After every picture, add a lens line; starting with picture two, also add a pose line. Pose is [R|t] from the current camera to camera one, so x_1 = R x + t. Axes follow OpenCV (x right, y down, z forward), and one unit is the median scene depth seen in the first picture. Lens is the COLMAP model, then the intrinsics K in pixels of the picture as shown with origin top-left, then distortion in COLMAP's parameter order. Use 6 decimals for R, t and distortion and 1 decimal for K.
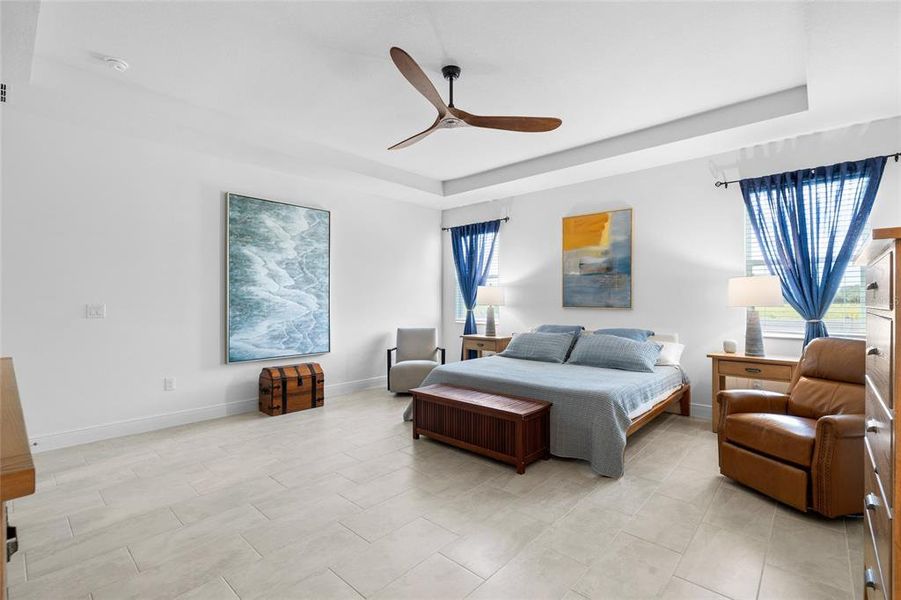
lens RADIAL K [[414.4, 0, 455.1], [0, 414.4, 307.4], [0, 0, 1]] dist [-0.004240, -0.001137]
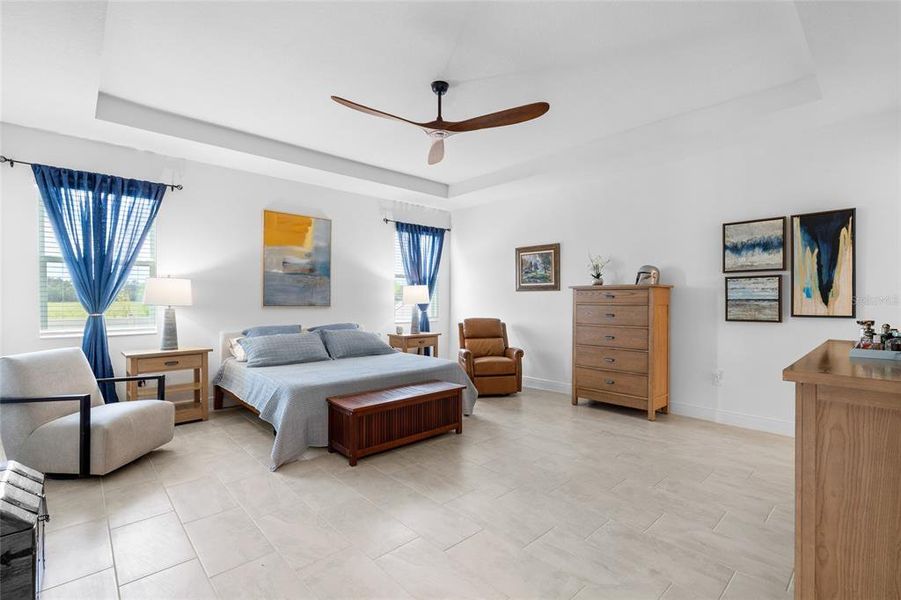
lens RADIAL K [[414.4, 0, 446.6], [0, 414.4, 315.4], [0, 0, 1]] dist [-0.004240, -0.001137]
pose [[0.078448, -0.038847, 0.996161, -0.694327], [0.012738, 0.999198, 0.037962, -0.012019], [-0.996837, 0.009711, 0.078880, 0.573181]]
